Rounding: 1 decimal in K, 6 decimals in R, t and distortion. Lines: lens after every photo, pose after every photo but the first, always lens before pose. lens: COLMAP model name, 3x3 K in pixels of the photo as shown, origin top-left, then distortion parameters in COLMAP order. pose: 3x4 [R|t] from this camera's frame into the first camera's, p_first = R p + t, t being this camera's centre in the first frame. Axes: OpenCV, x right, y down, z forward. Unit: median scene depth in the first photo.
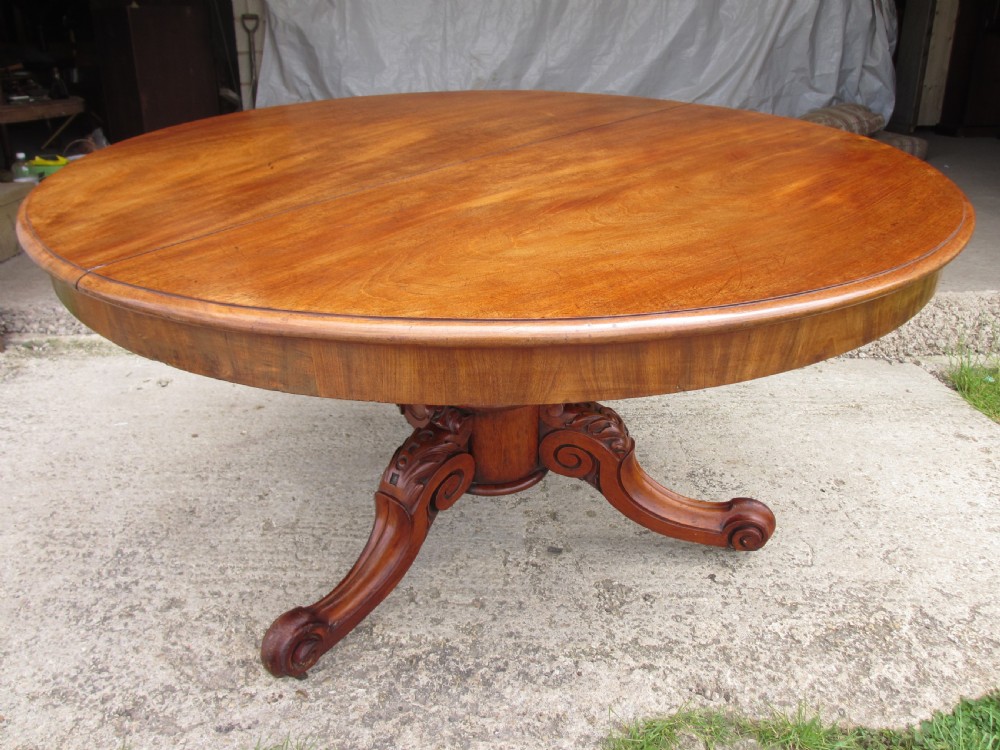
lens RADIAL K [[836.5, 0, 499.2], [0, 836.5, 383.8], [0, 0, 1]] dist [-0.048855, 0.007990]
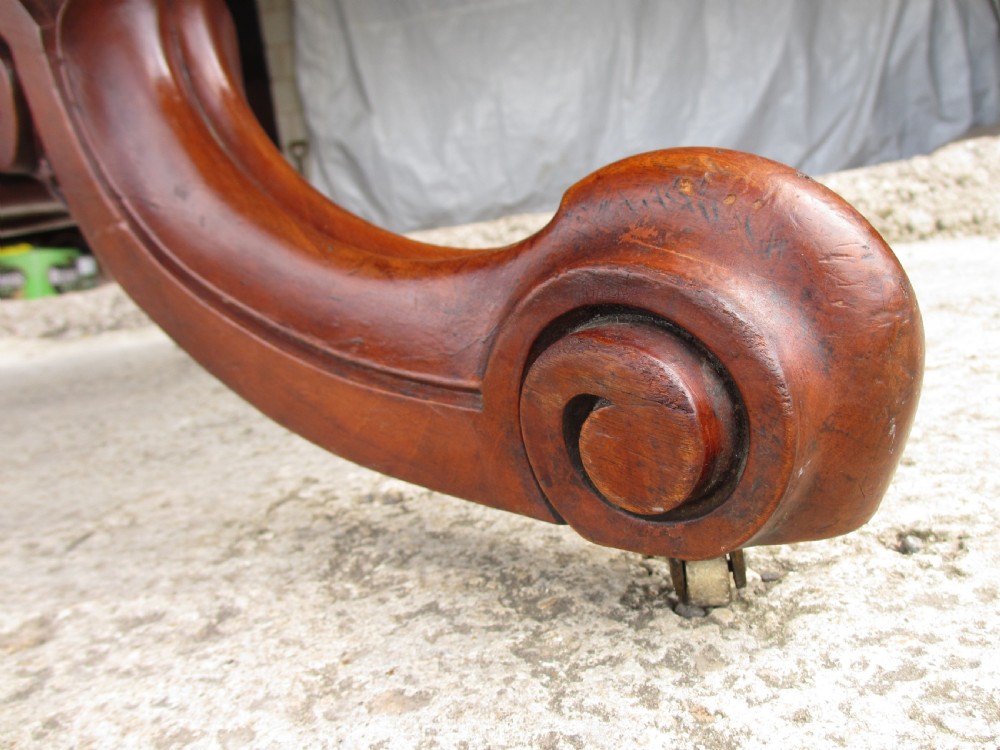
lens RADIAL K [[836.5, 0, 501.0], [0, 836.5, 379.4], [0, 0, 1]] dist [-0.048855, 0.007990]
pose [[0.981222, -0.125898, -0.146127, 0.118010], [0.087231, 0.965345, -0.245967, 0.253624], [0.172030, 0.228601, 0.958200, 0.788173]]
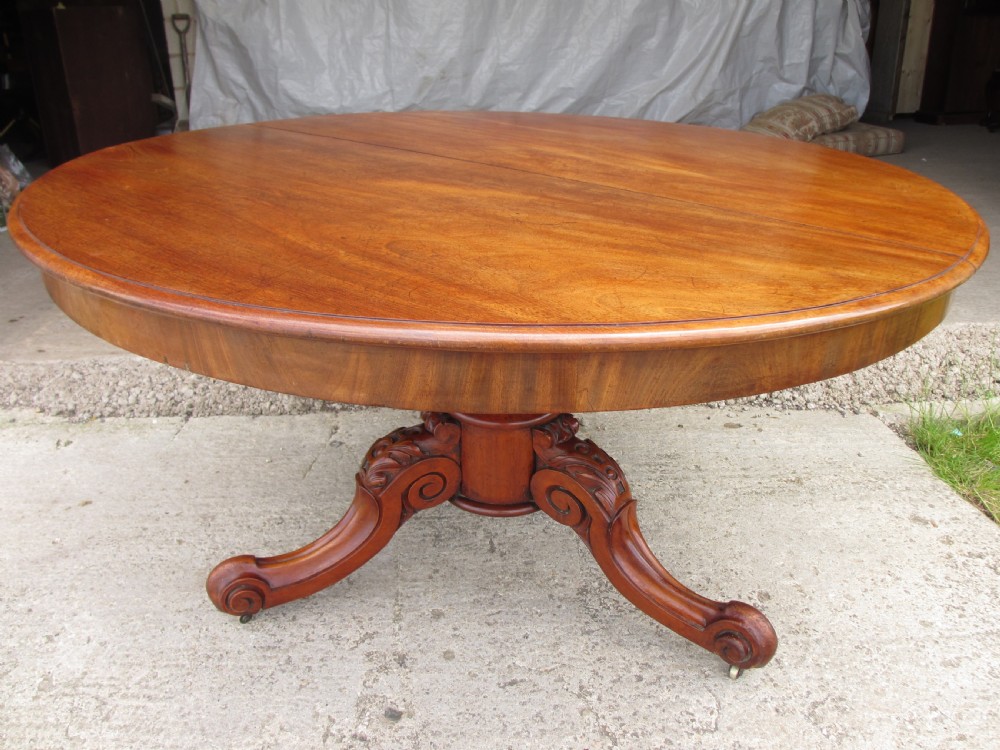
lens RADIAL K [[836.5, 0, 503.9], [0, 836.5, 378.7], [0, 0, 1]] dist [-0.048855, 0.007990]
pose [[0.999647, -0.024820, 0.009500, 0.183371], [0.024733, 0.999652, 0.009180, -0.131918], [-0.009725, -0.008942, 0.999913, 0.226900]]
